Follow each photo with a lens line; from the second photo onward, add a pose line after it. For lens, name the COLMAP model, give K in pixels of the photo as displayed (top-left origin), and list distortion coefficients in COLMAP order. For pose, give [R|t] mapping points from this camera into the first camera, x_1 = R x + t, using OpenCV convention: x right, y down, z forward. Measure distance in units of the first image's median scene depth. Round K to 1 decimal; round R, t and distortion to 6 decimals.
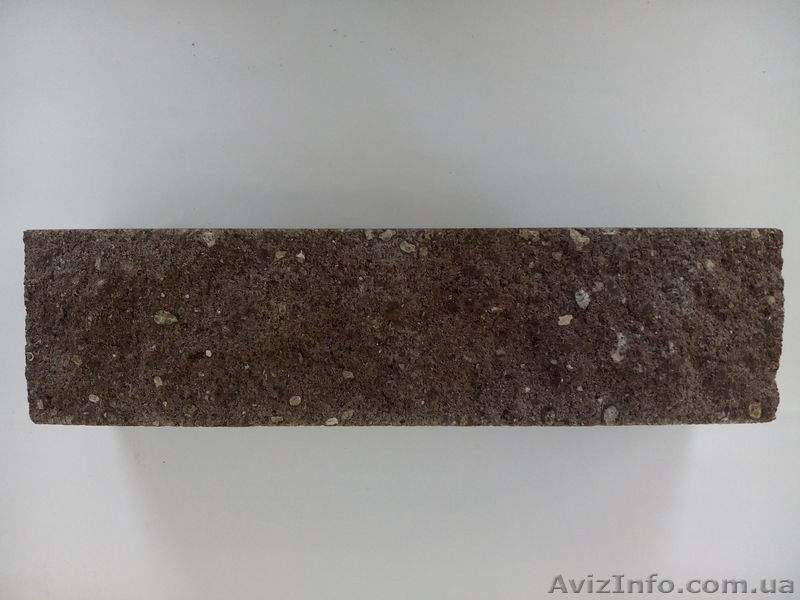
lens RADIAL K [[829.0, 0, 398.3], [0, 829.0, 300.5], [0, 0, 1]] dist [-0.129453, 0.000000]
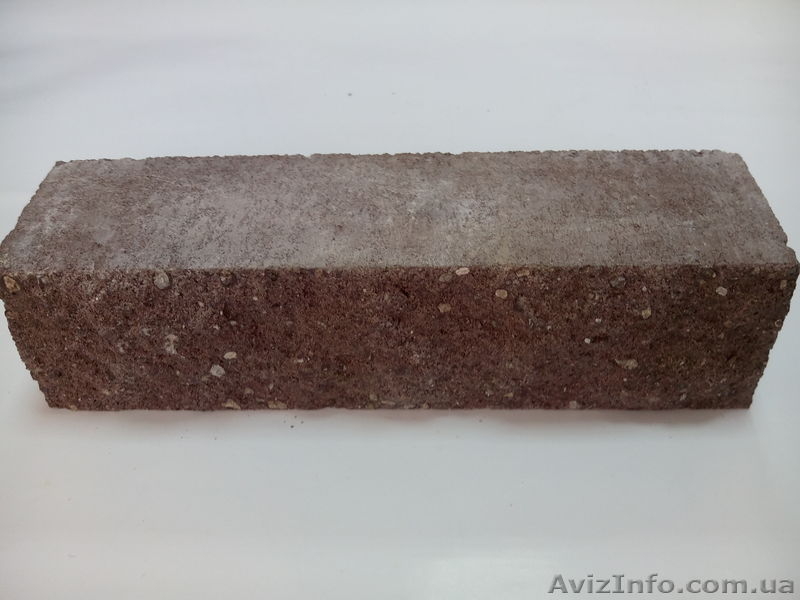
lens RADIAL K [[829.0, 0, 397.9], [0, 829.0, 298.7], [0, 0, 1]] dist [-0.129453, 0.000000]
pose [[-0.998951, 0.012078, 0.044162, -0.049688], [-0.040232, -0.691985, -0.720790, 0.795421], [0.021853, -0.721810, 0.691746, 0.352545]]
